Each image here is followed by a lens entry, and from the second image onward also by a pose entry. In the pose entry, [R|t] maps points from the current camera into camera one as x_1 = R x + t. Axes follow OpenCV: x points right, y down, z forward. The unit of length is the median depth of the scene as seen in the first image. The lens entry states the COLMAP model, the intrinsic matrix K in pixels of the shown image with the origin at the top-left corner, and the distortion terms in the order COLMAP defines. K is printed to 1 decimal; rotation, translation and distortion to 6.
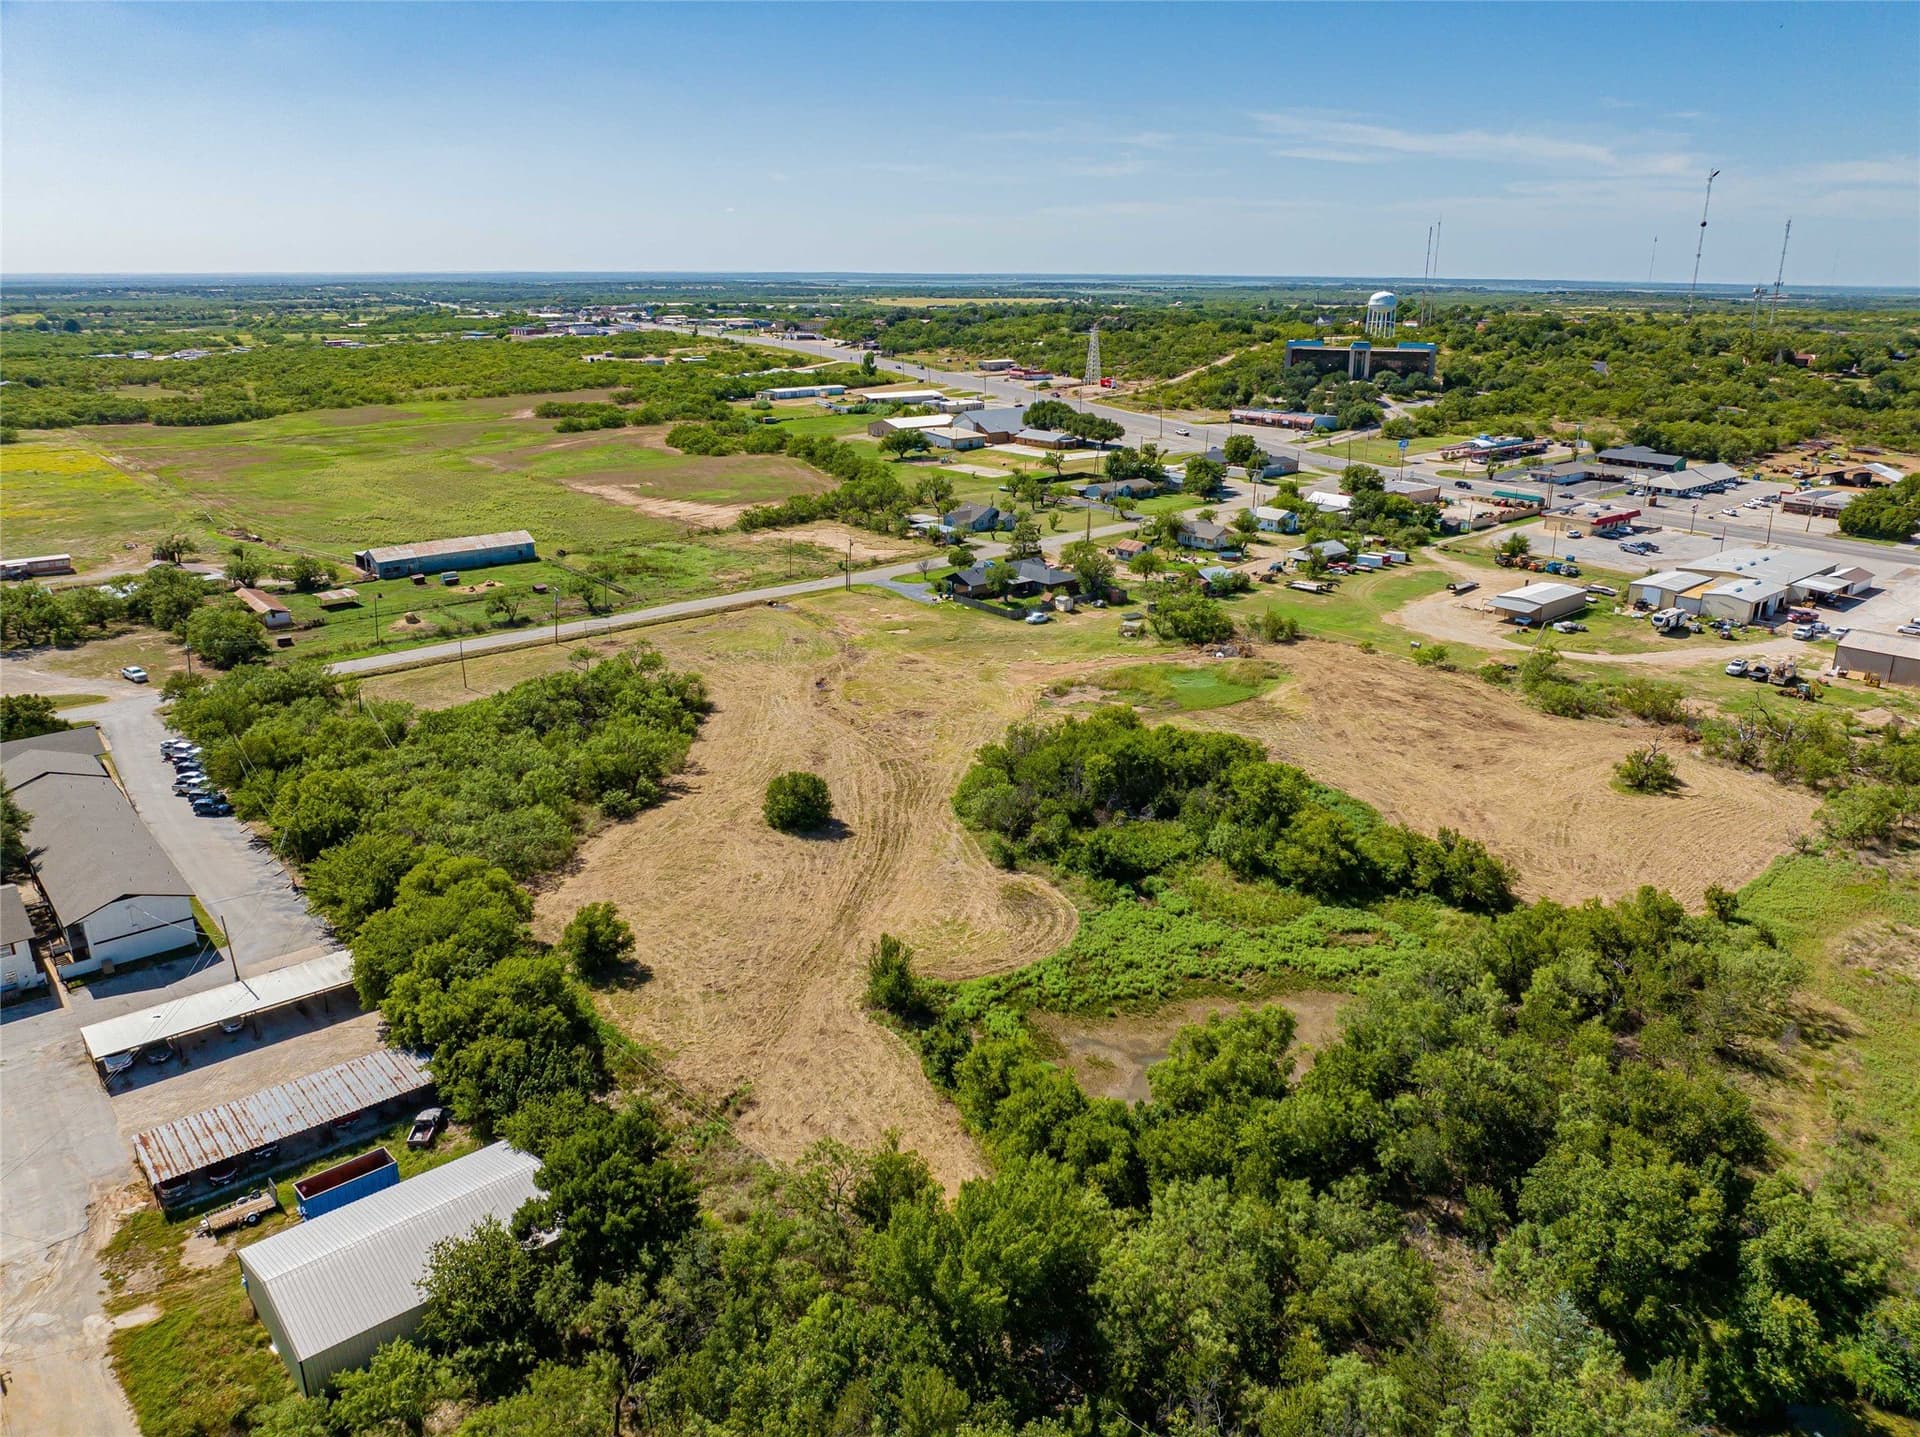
lens RADIAL K [[1349.2, 0, 967.8], [0, 1349.2, 716.2], [0, 0, 1]] dist [-0.035342, -0.000422]
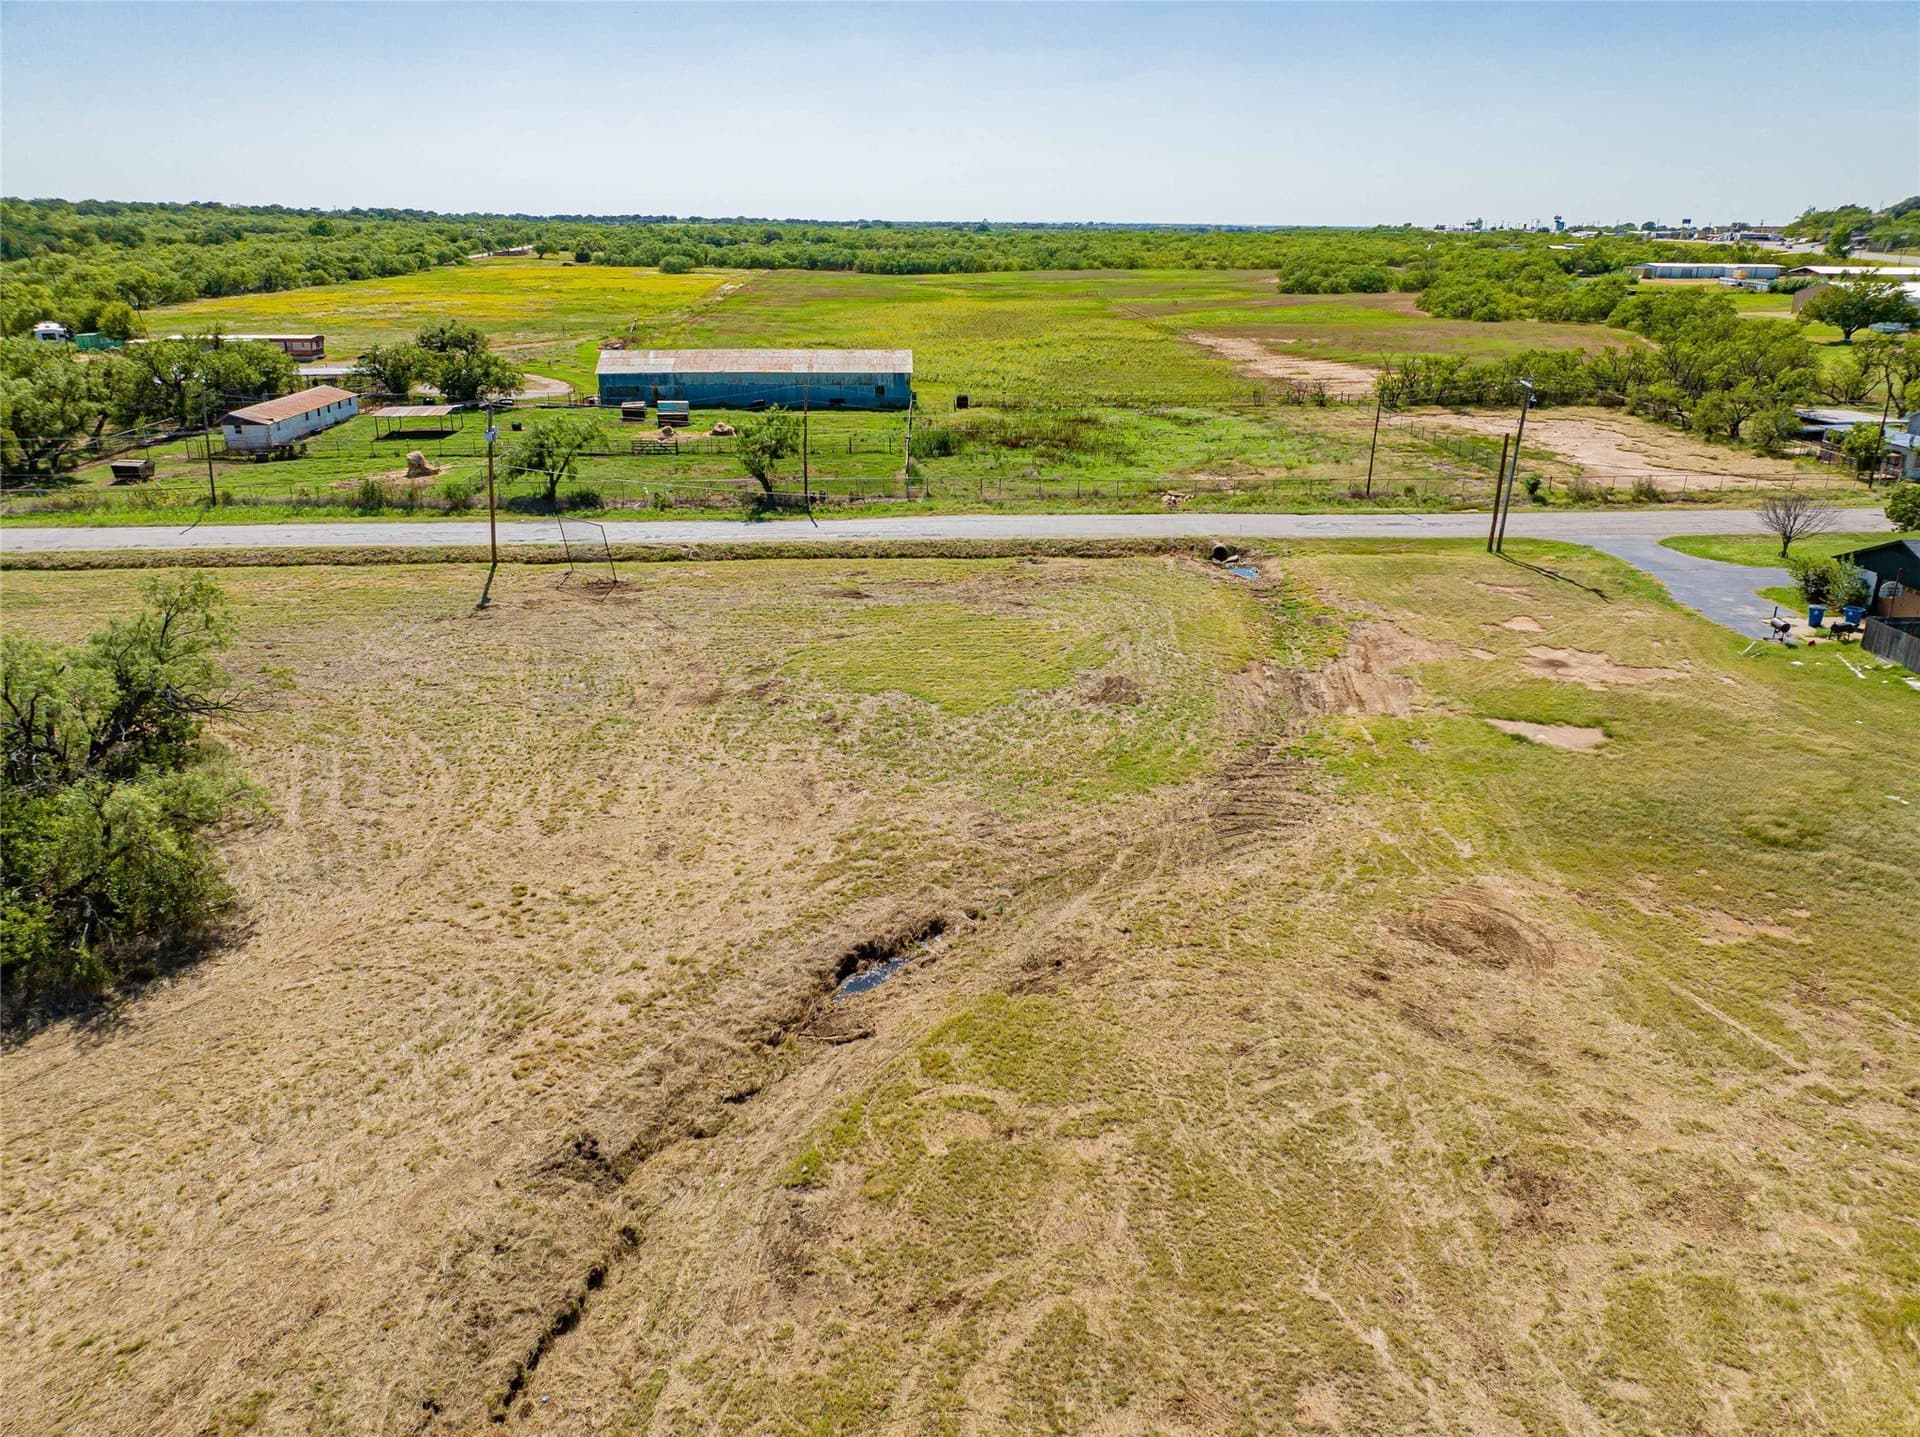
lens RADIAL K [[1354.6, 0, 968.5], [0, 1354.6, 708.8], [0, 0, 1]] dist [-0.050908, 0.024866]
pose [[0.795788, 0.206111, -0.569421, 0.000589], [-0.192824, 0.977599, 0.084380, -0.071038], [0.574057, 0.042650, 0.817704, 0.791619]]
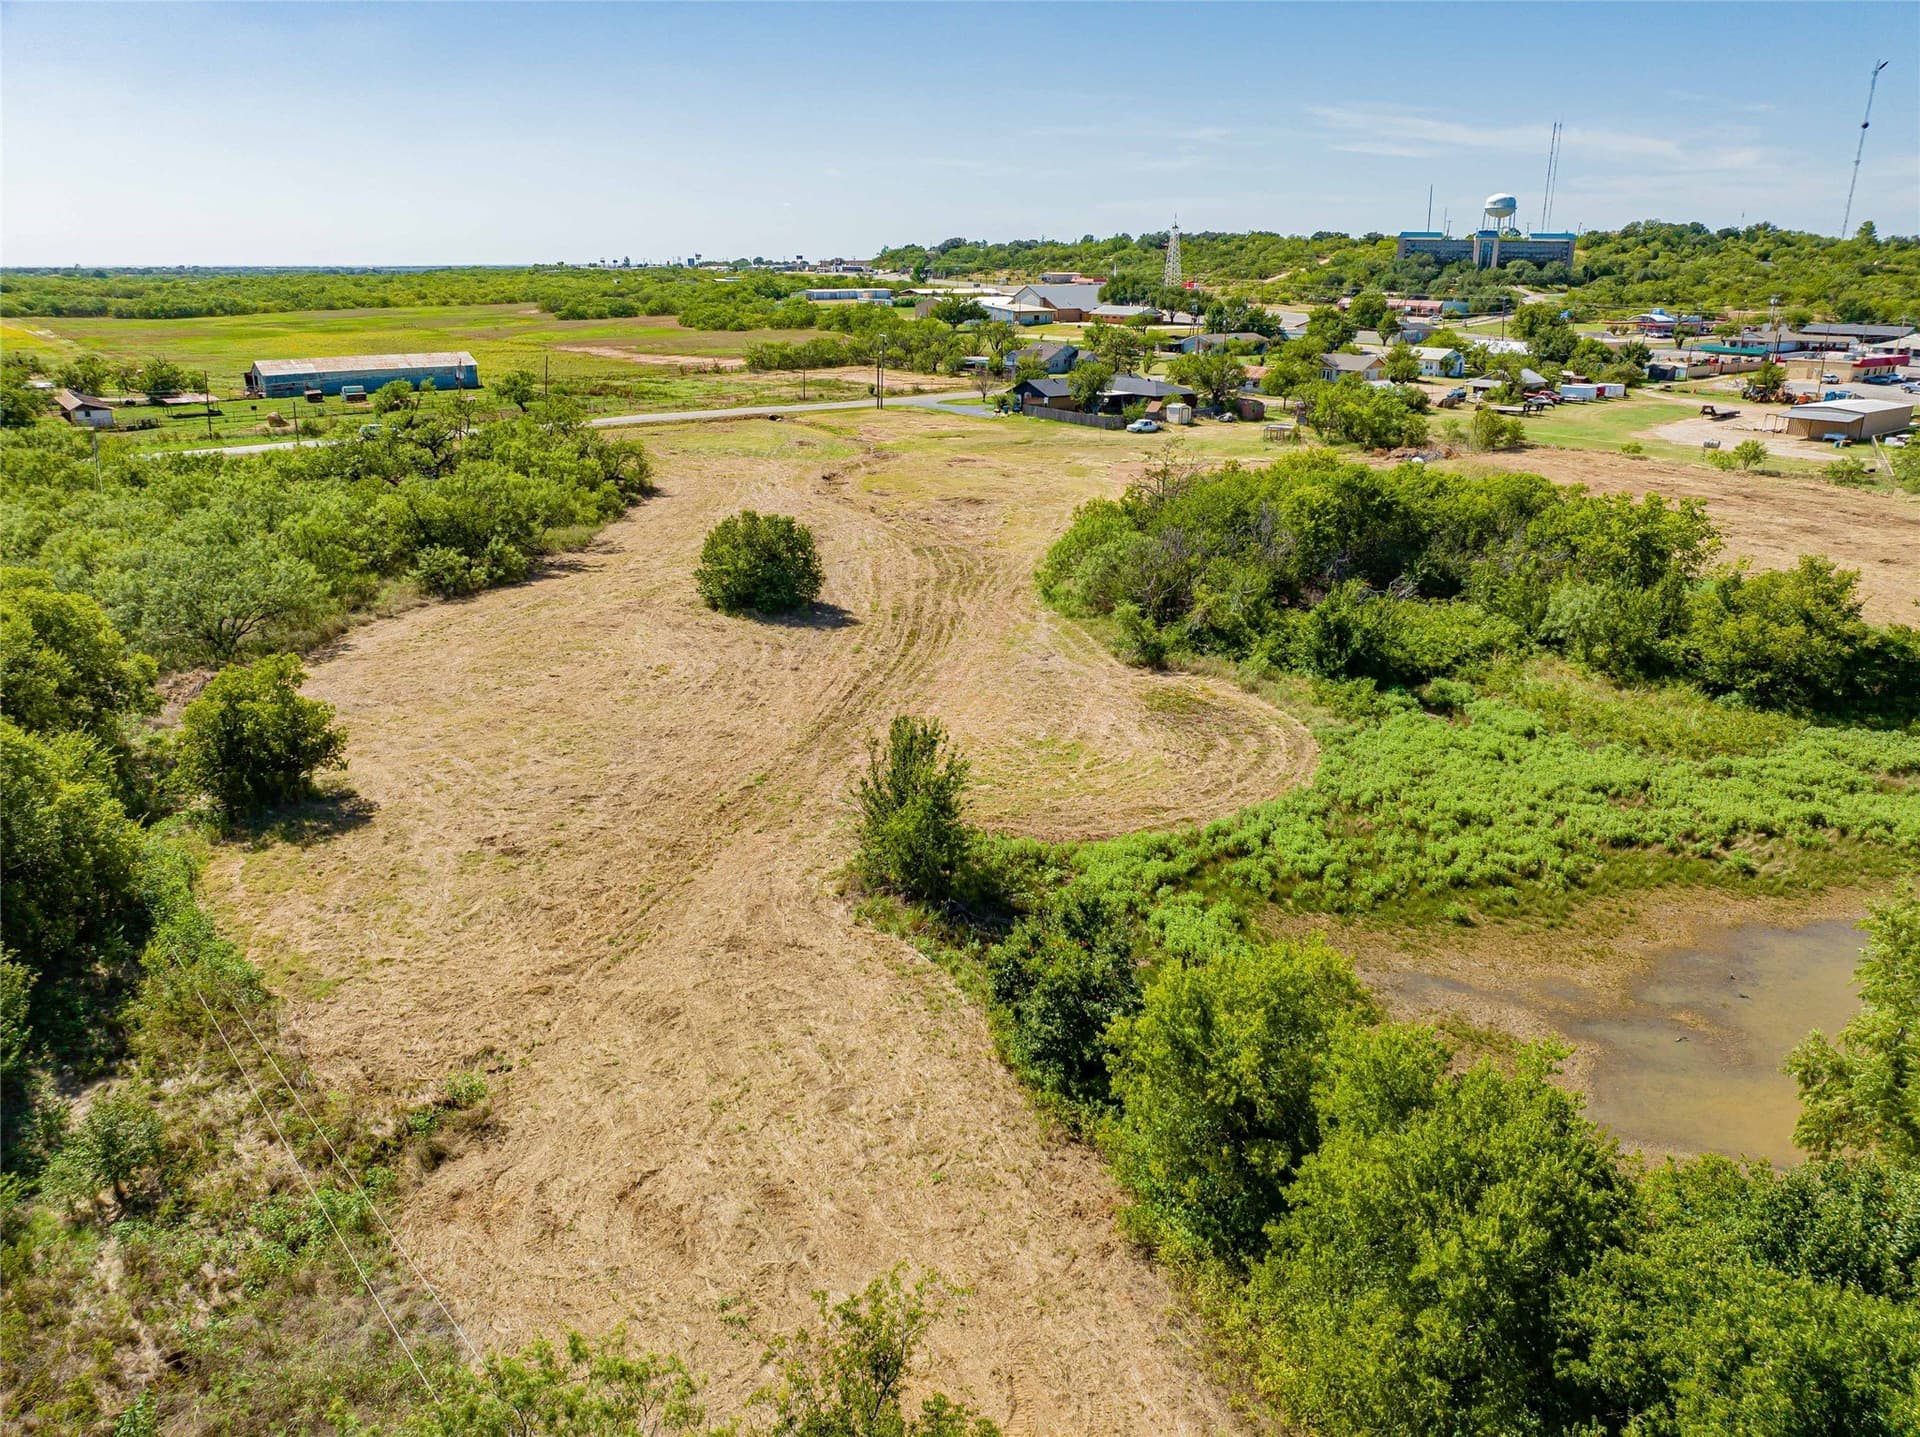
lens RADIAL K [[1354.6, 0, 968.5], [0, 1354.6, 708.8], [0, 0, 1]] dist [-0.050908, 0.024866]
pose [[0.999279, 0.013252, -0.035591, -0.013850], [-0.013339, 0.999909, -0.002193, 0.084386], [0.035559, 0.002666, 0.999364, 0.310381]]
